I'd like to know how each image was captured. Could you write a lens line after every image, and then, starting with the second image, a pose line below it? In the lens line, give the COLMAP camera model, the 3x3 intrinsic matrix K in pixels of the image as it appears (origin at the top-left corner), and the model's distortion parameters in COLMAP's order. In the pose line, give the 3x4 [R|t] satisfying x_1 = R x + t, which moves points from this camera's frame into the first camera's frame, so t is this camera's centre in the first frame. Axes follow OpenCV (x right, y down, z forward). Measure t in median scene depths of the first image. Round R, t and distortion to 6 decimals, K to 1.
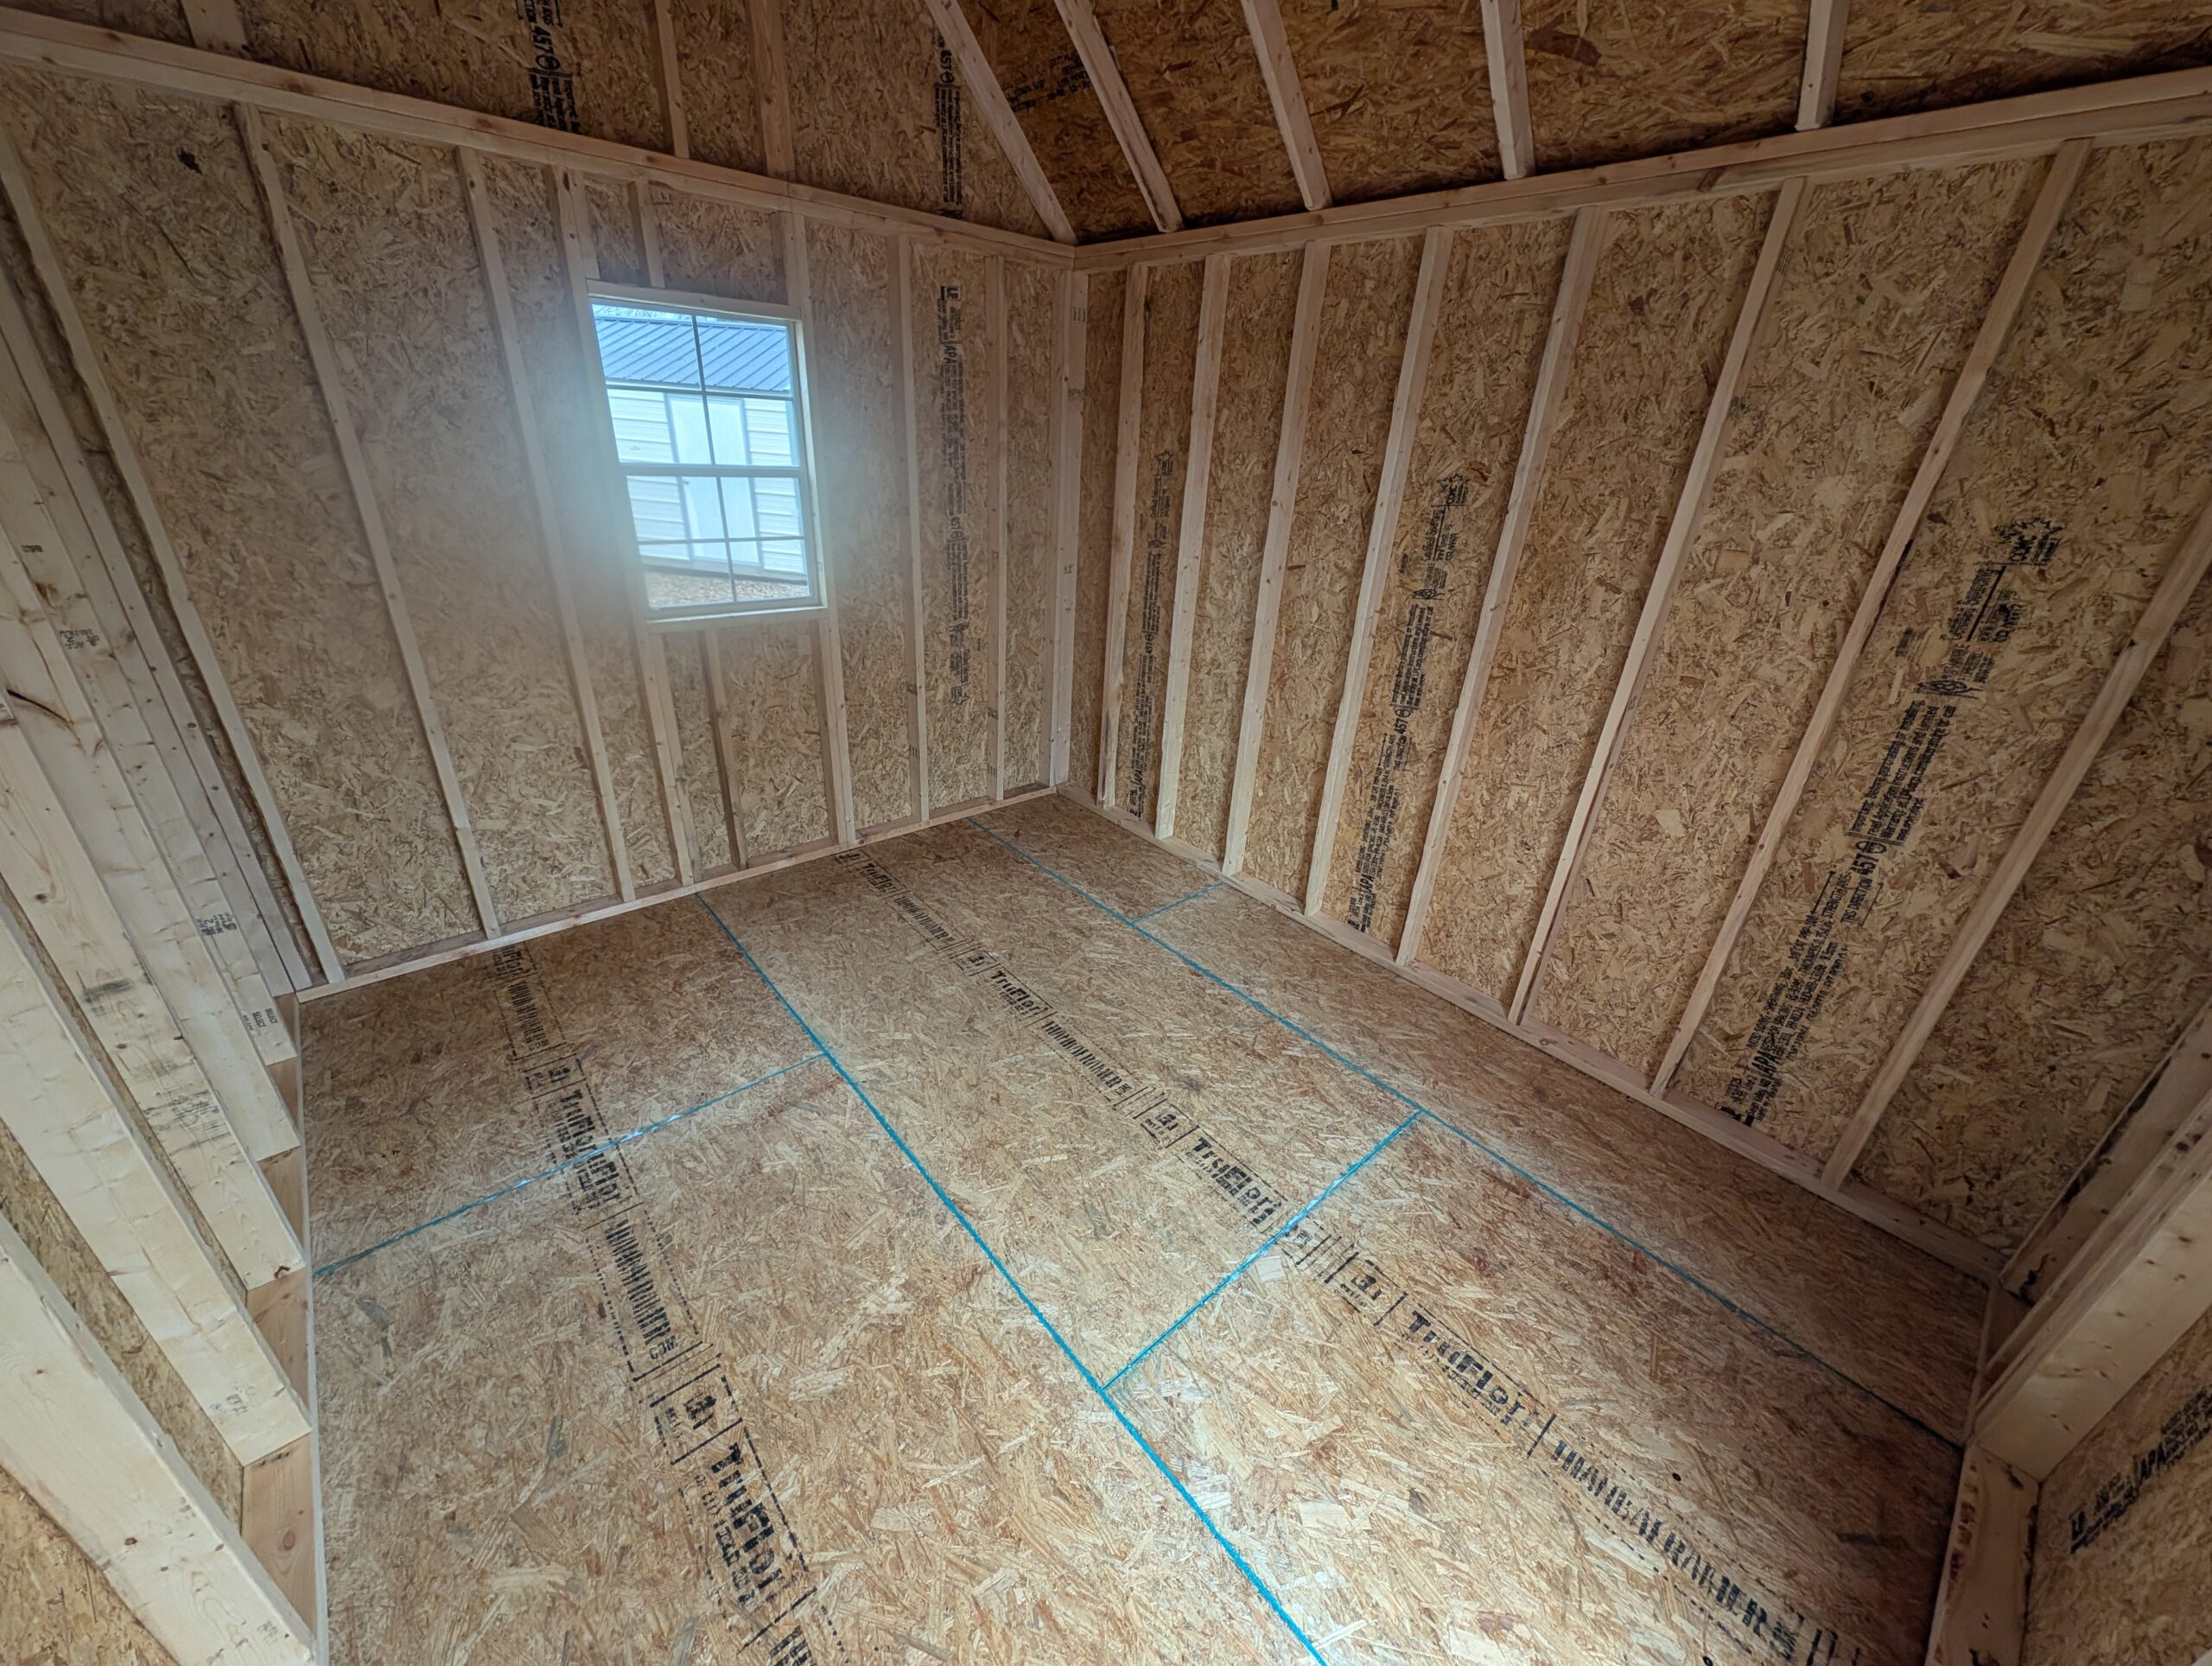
lens RADIAL K [[838.9, 0, 1105.9], [0, 838.9, 828.3], [0, 0, 1]] dist [-0.000171, -0.000029]
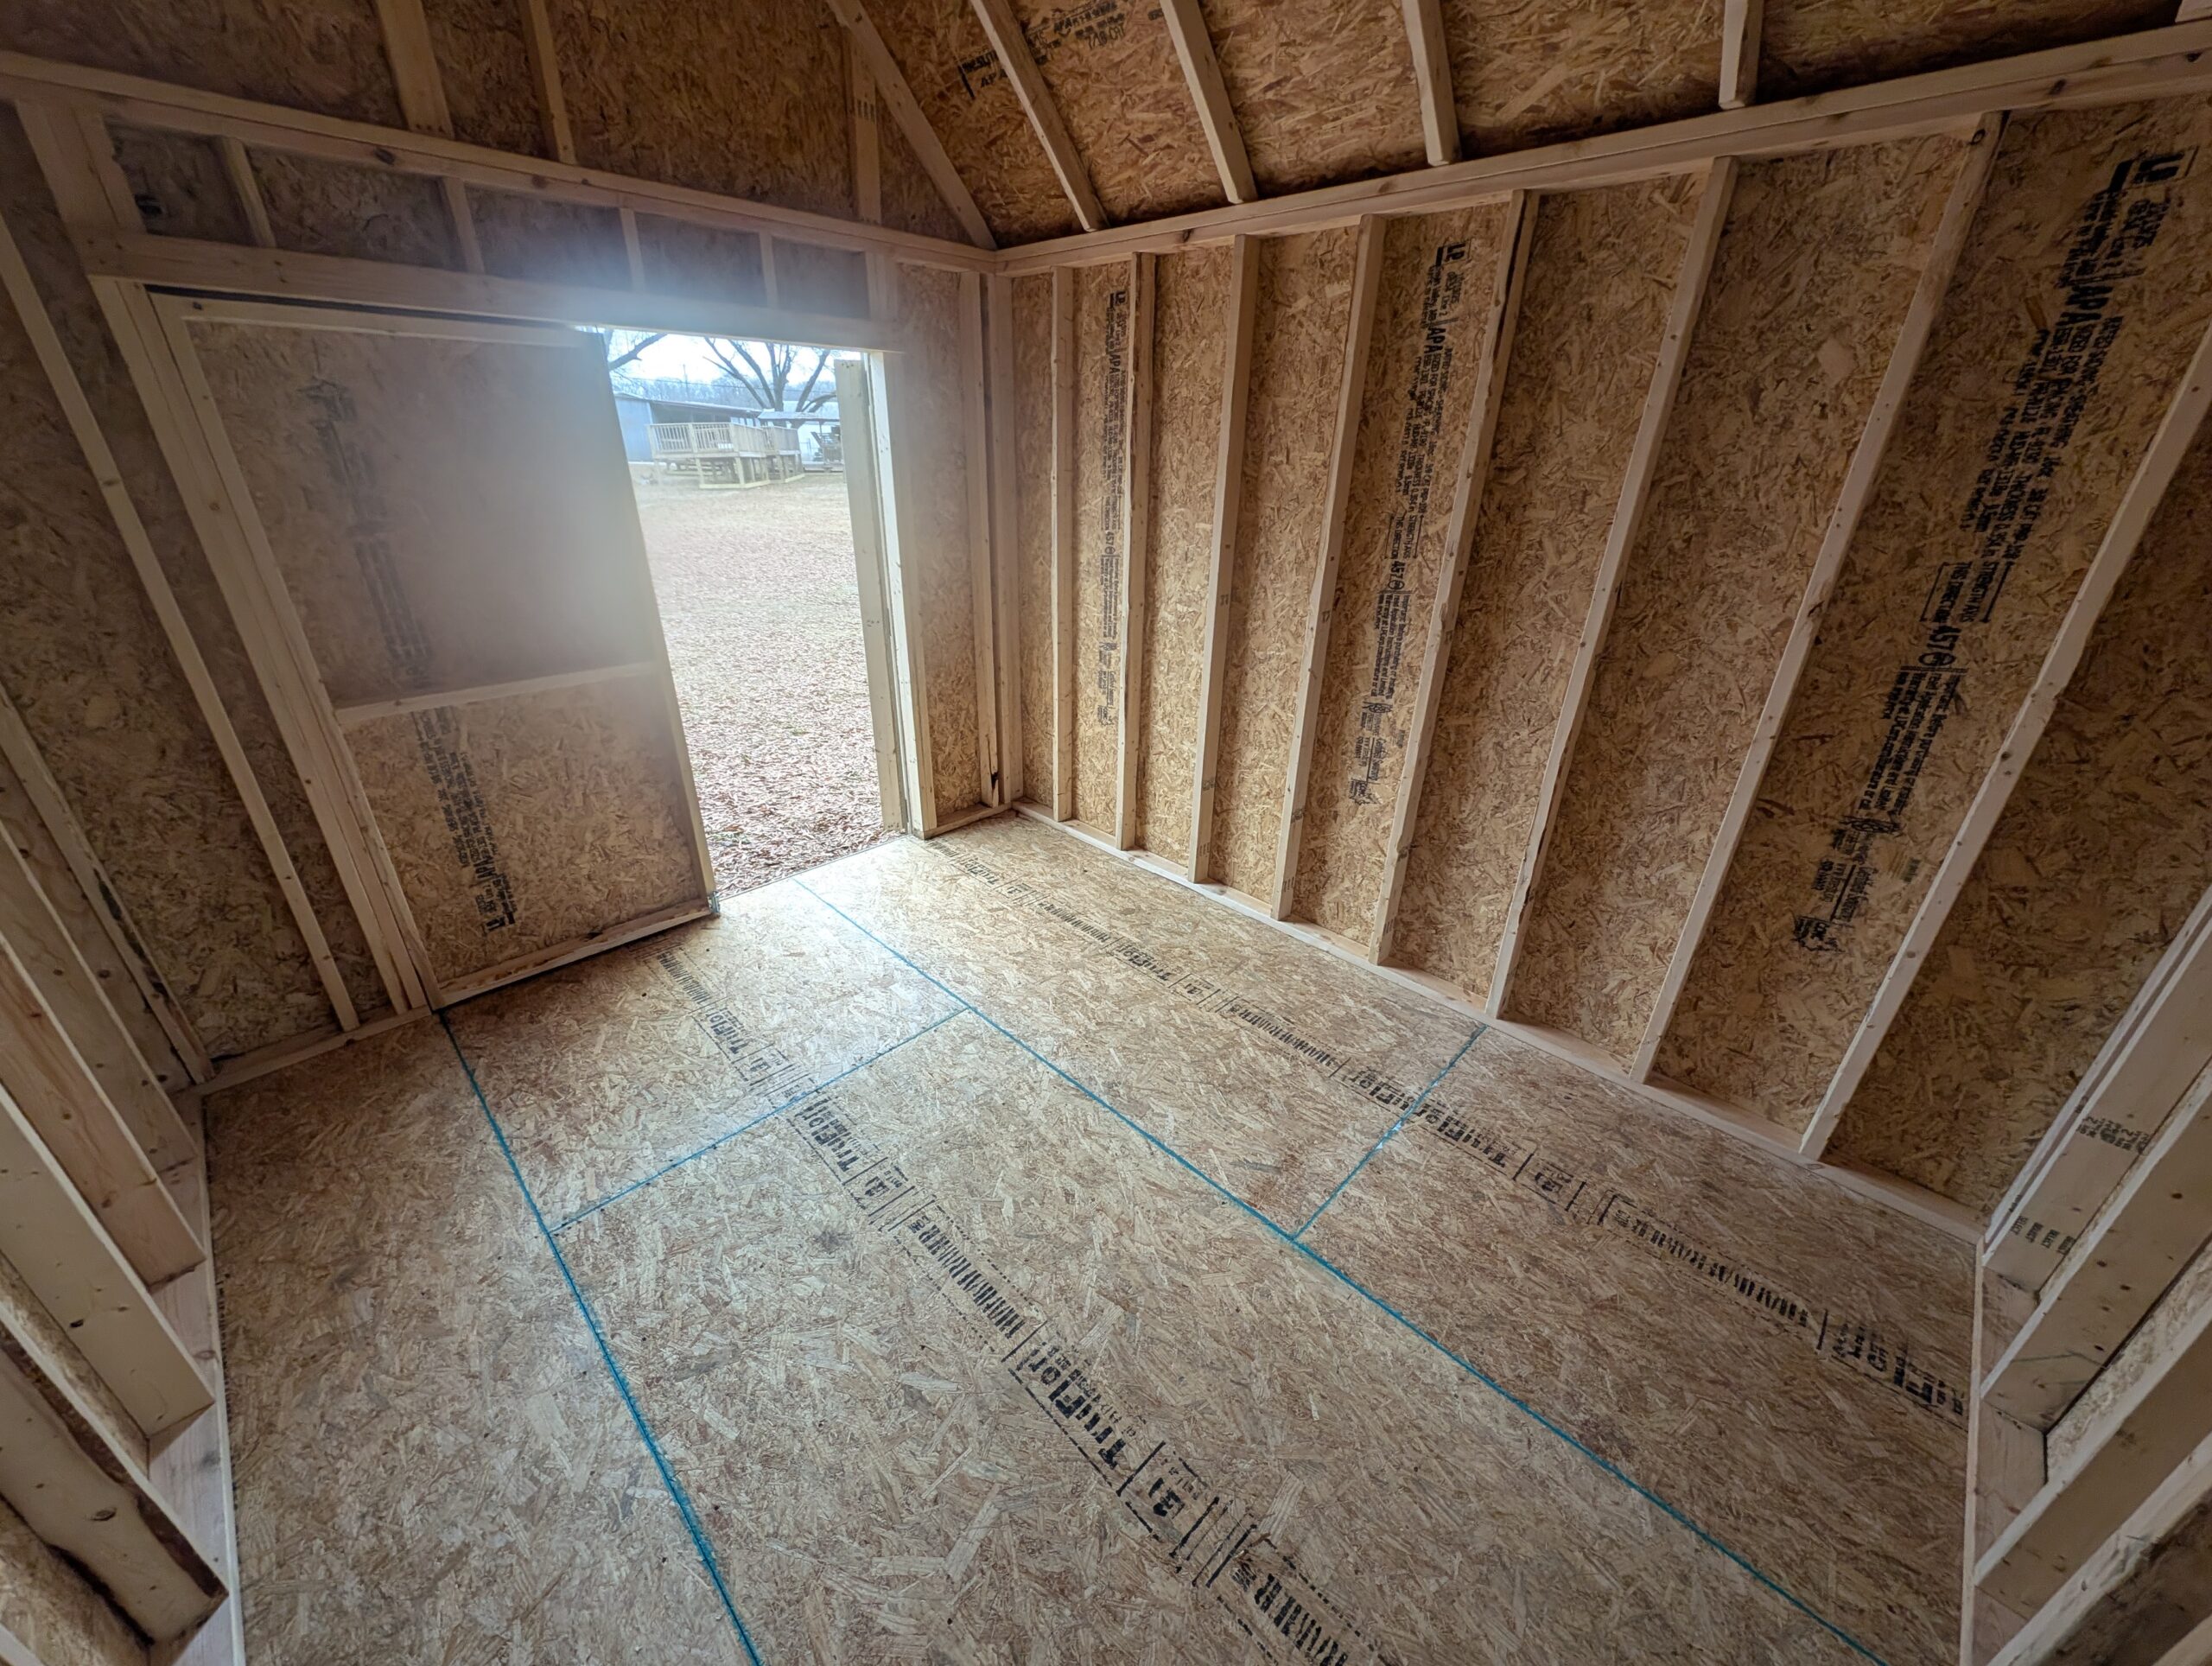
lens RADIAL K [[838.9, 0, 1102.7], [0, 838.9, 841.4], [0, 0, 1]] dist [-0.000171, -0.000029]
pose [[-0.994503, -0.033366, -0.099251, -0.065844], [-0.098123, 0.627827, 0.772143, -0.594202], [0.036549, 0.777638, -0.627649, 1.253737]]
